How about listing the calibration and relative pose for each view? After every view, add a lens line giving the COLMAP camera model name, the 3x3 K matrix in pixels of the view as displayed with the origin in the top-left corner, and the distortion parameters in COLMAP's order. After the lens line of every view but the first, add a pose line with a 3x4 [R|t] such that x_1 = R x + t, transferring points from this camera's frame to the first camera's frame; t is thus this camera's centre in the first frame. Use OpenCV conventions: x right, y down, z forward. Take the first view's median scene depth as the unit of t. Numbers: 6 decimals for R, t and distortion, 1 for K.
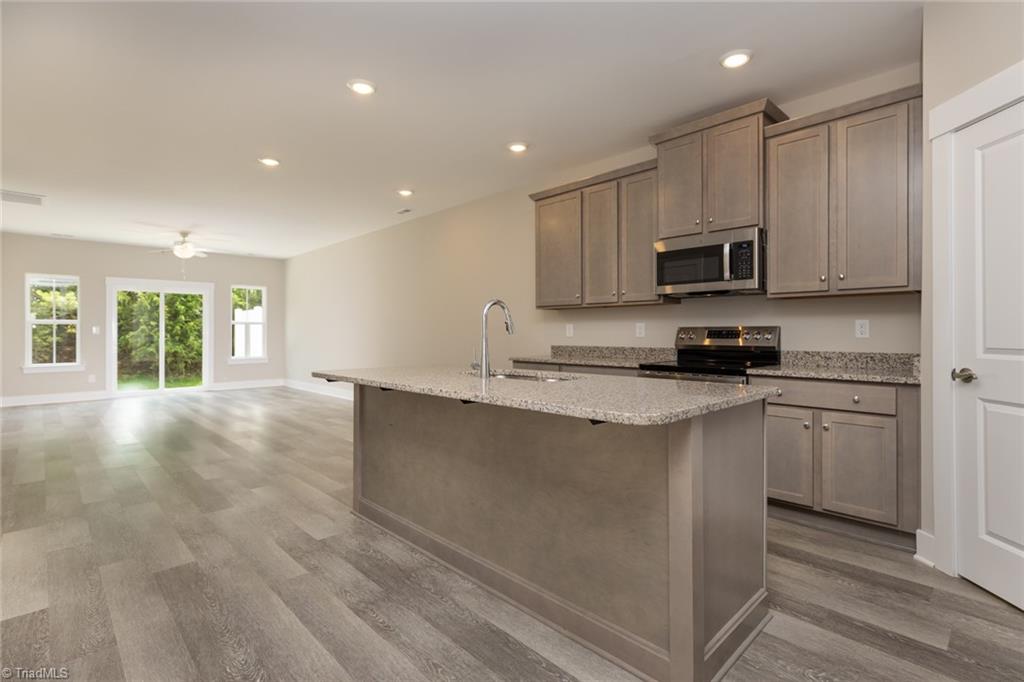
lens RADIAL K [[484.2, 0, 518.0], [0, 484.2, 333.9], [0, 0, 1]] dist [-0.000490, -0.000494]
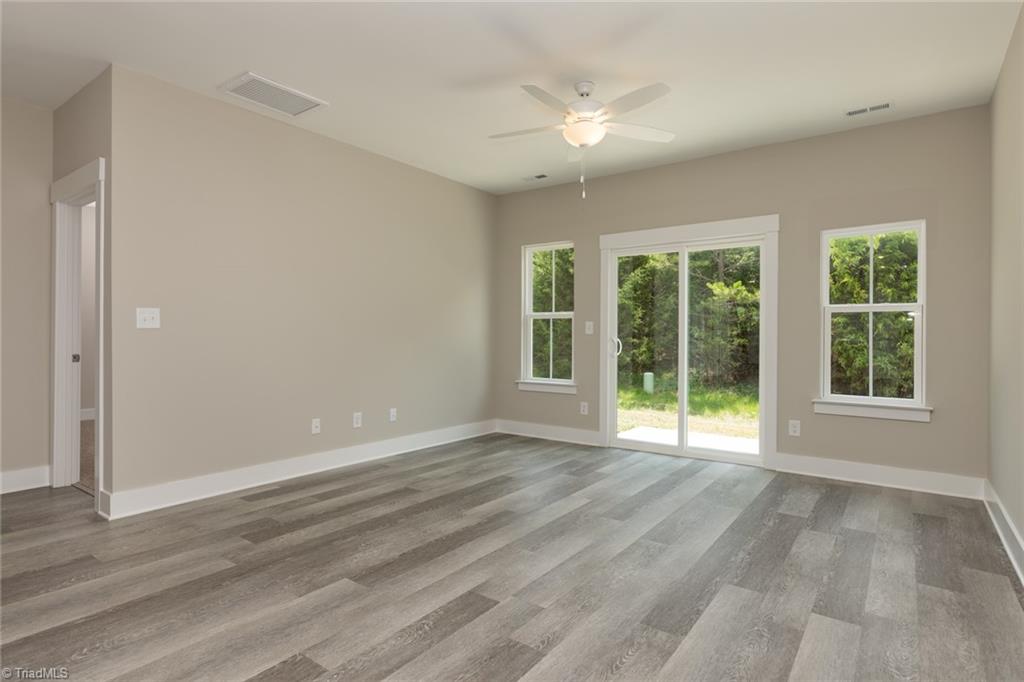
lens RADIAL K [[535.5, 0, 512.0], [0, 535.5, 341.0], [0, 0, 1]] dist [0.003867, 0.001290]
pose [[0.163624, 0.016149, -0.986391, -0.210018], [-0.008594, 0.999851, 0.014944, -0.000654], [0.986485, 0.006032, 0.163738, 0.710761]]
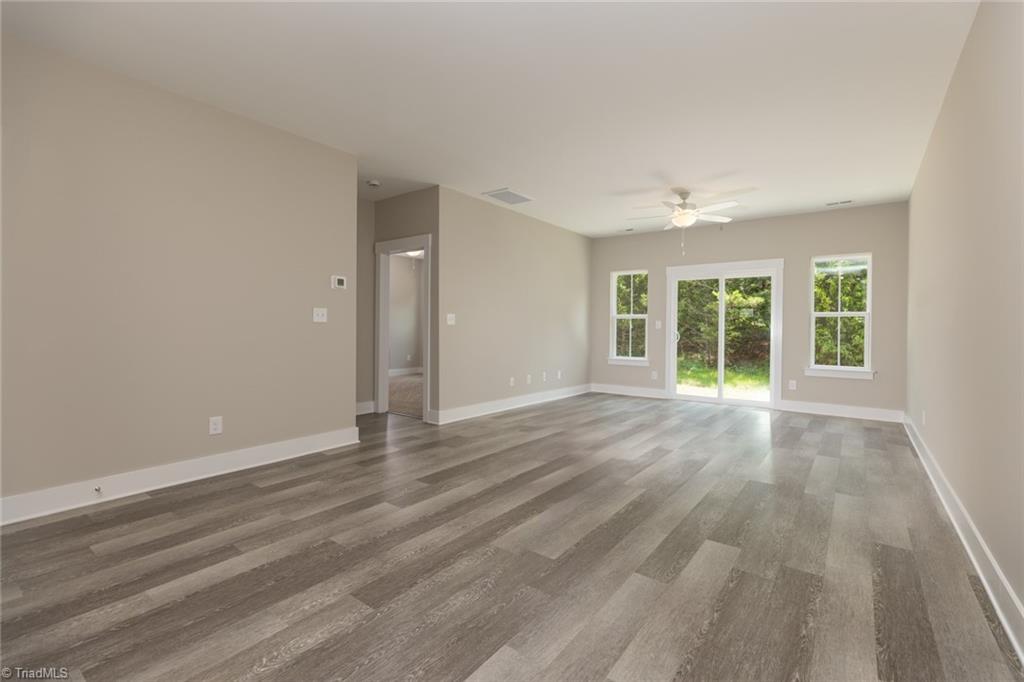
lens RADIAL K [[454.1, 0, 516.0], [0, 454.1, 333.0], [0, 0, 1]] dist [0.003164, 0.000754]
pose [[0.152858, 0.017231, -0.988098, -0.030534], [-0.013739, 0.999788, 0.015309, -0.001171], [0.988153, 0.011235, 0.153062, 0.523476]]
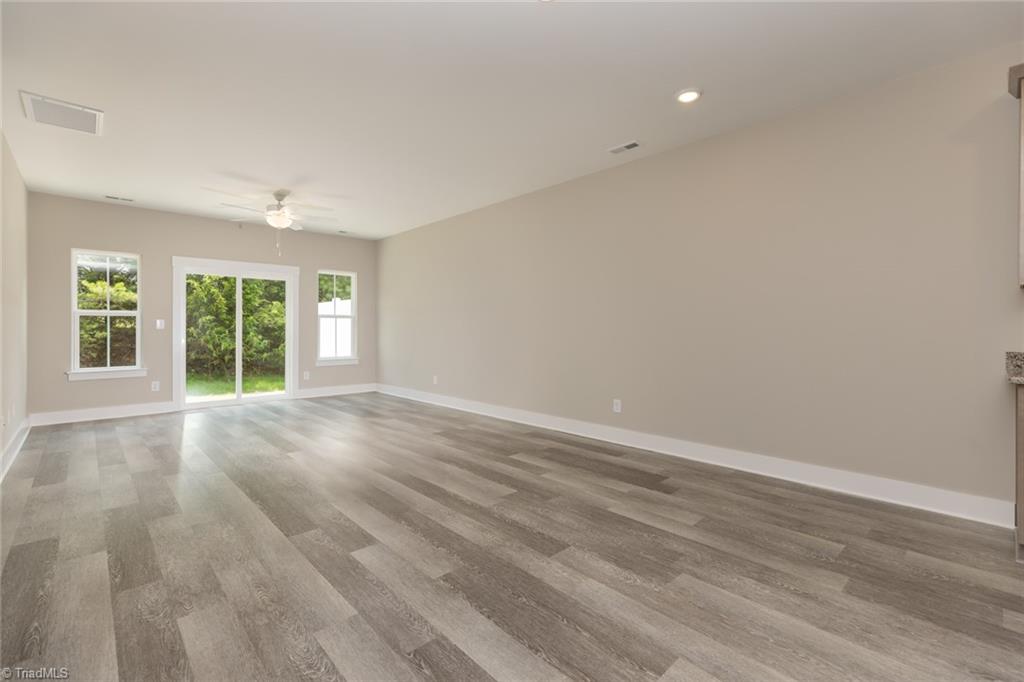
lens RADIAL K [[454.1, 0, 516.0], [0, 454.1, 333.0], [0, 0, 1]] dist [0.003164, 0.000754]
pose [[0.999794, 0.003310, -0.020023, -0.251949], [-0.003181, 0.999974, 0.006448, 0.000239], [0.020044, -0.006383, 0.999779, 0.246098]]
